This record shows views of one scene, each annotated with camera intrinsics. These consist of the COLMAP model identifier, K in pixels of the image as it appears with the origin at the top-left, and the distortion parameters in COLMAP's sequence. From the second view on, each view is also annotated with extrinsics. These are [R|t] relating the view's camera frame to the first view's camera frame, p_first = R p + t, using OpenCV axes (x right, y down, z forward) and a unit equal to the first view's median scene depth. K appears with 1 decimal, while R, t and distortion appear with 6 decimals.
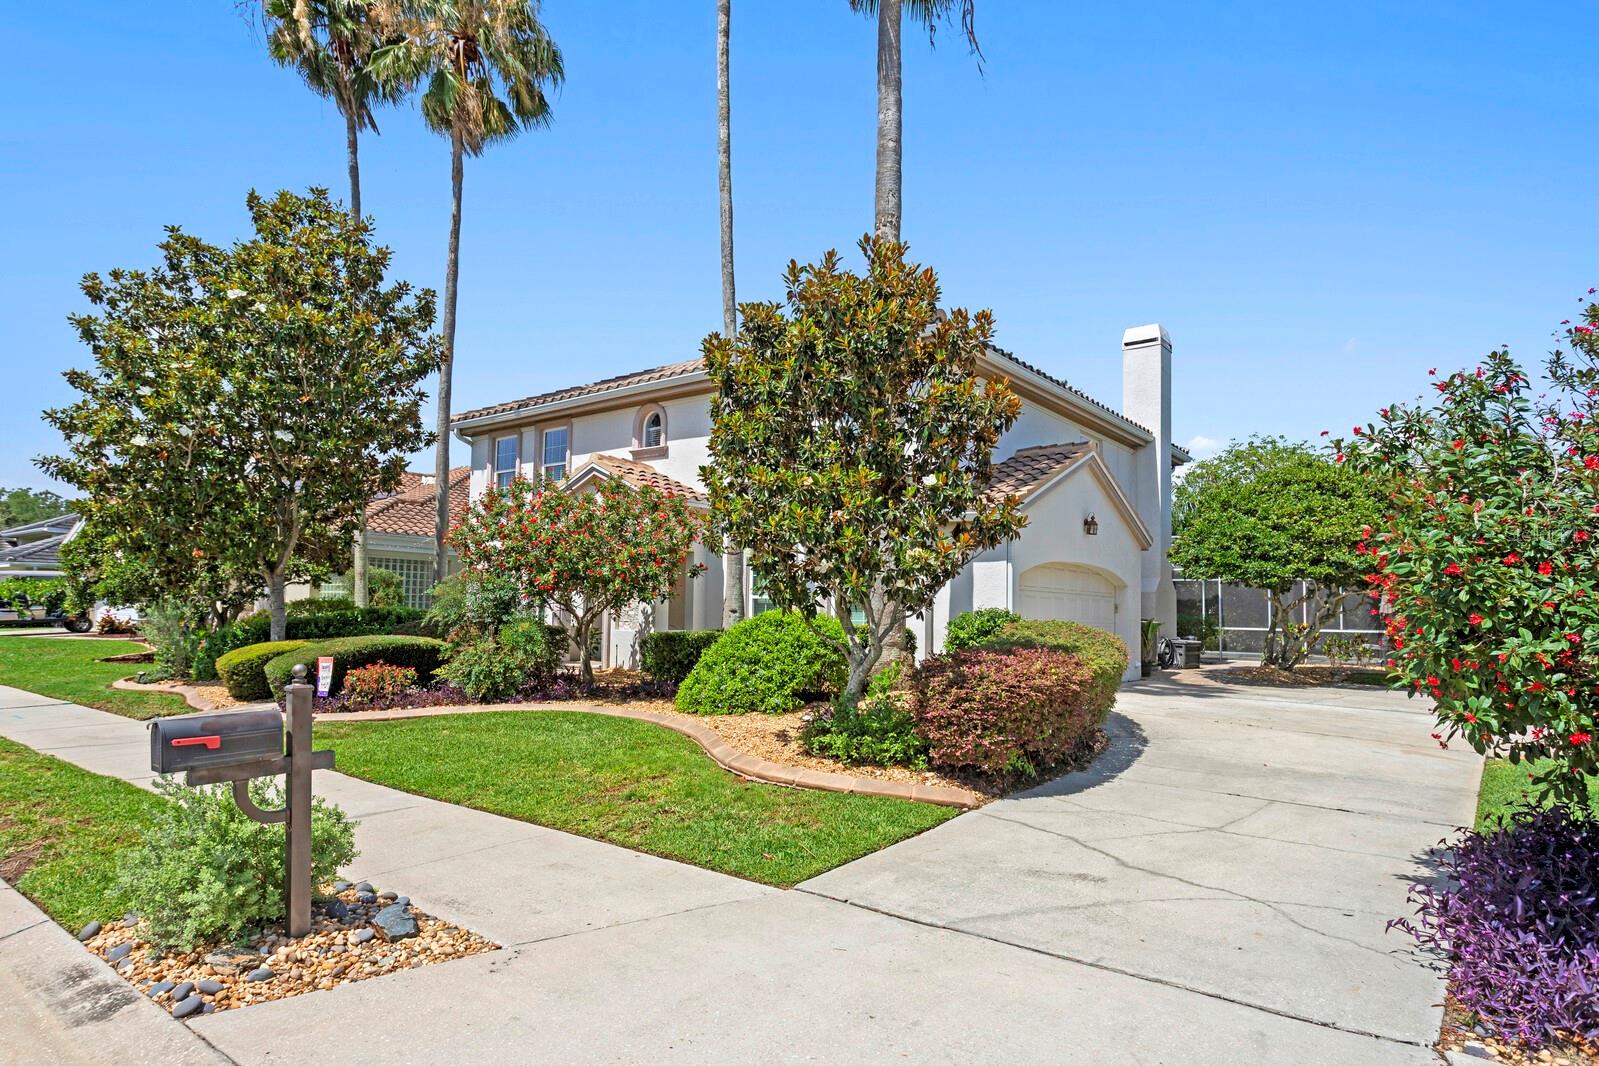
lens RADIAL K [[892.5, 0, 805.3], [0, 892.5, 560.8], [0, 0, 1]] dist [-0.017919, 0.008031]
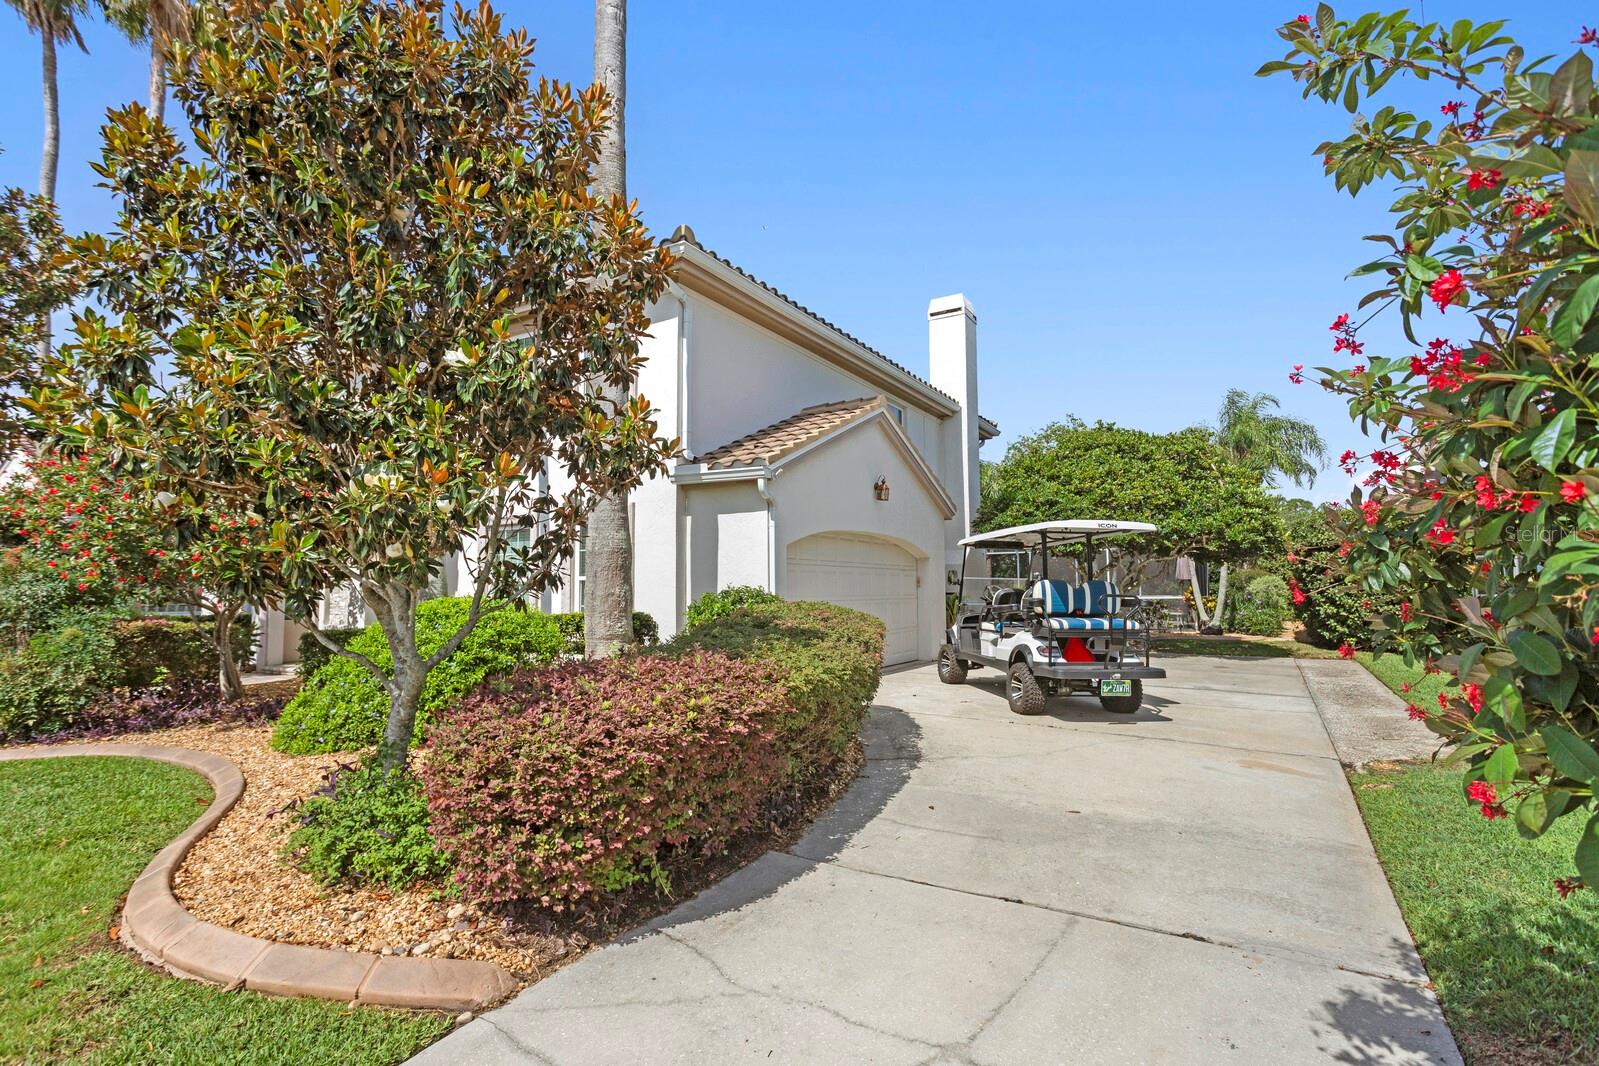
lens RADIAL K [[817.2, 0, 784.5], [0, 817.2, 523.2], [0, 0, 1]] dist [-0.014035, 0.007847]
pose [[0.990468, -0.017677, 0.136605, 0.208318], [0.021059, 0.999505, -0.023351, 0.019963], [-0.136124, 0.026006, 0.990350, 0.379711]]
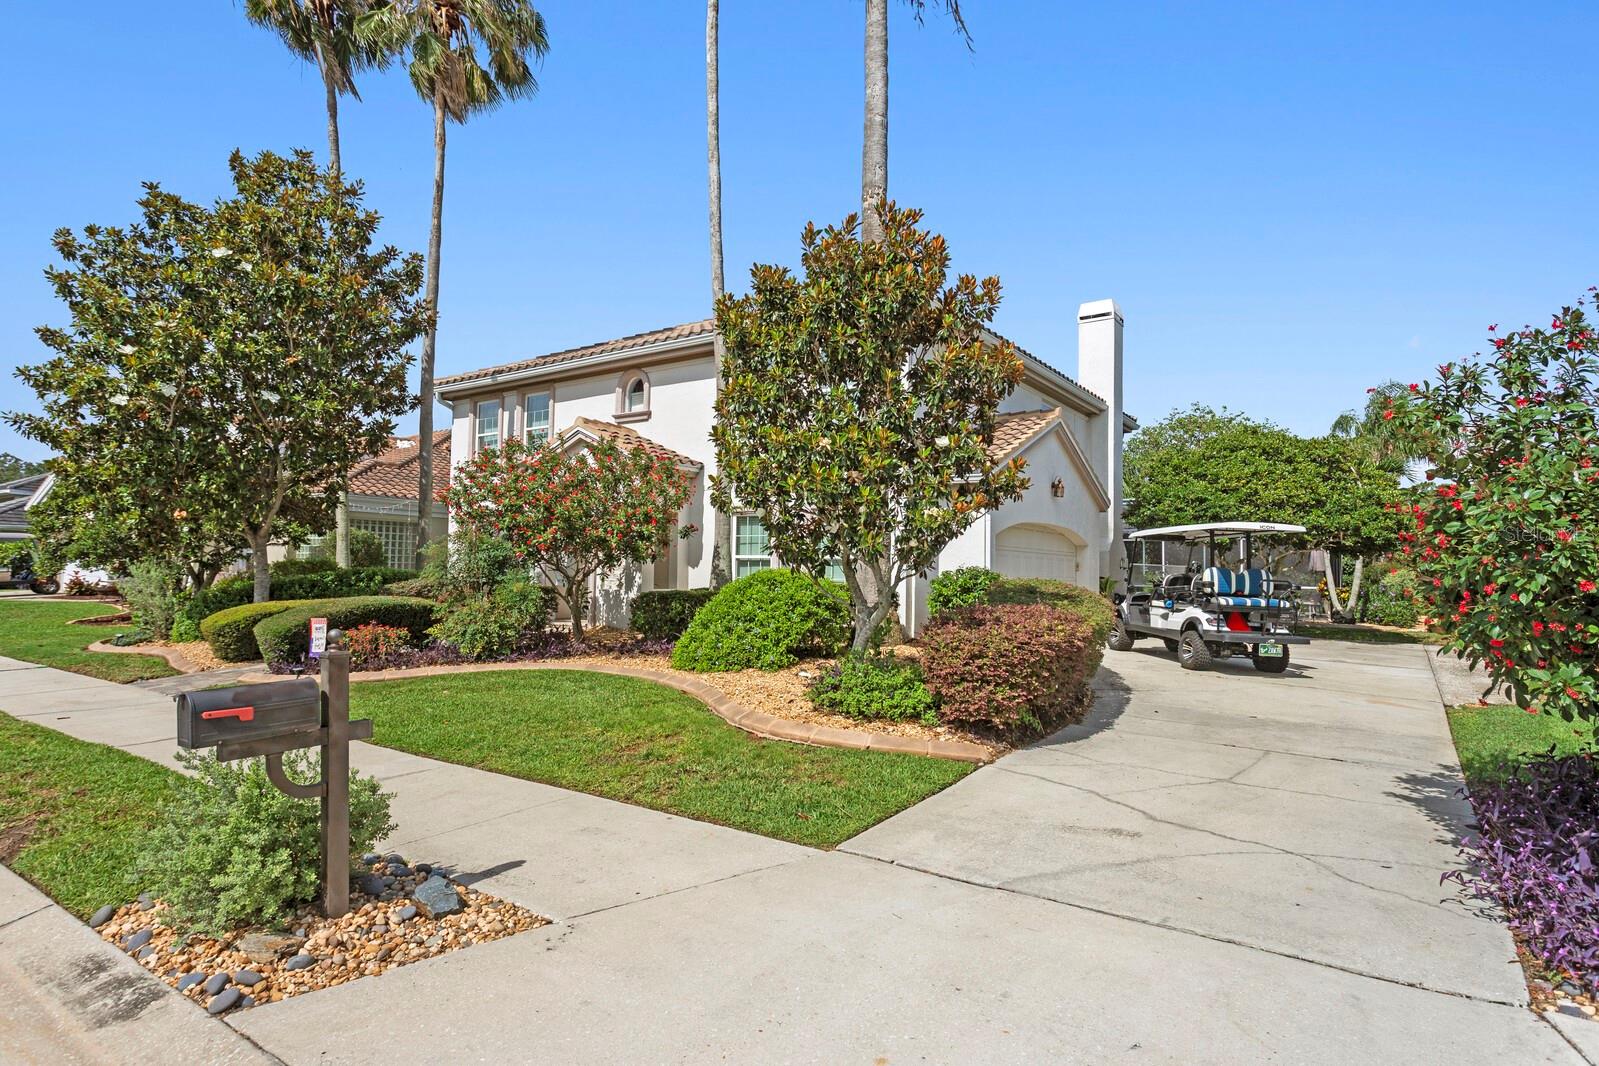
lens RADIAL K [[843.7, 0, 810.5], [0, 843.7, 526.7], [0, 0, 1]] dist [-0.007675, 0.004255]
pose [[0.998569, -0.000635, 0.053482, -0.047700], [0.000355, 0.999986, 0.005249, 0.001195], [-0.053484, -0.005223, 0.998555, 0.032834]]
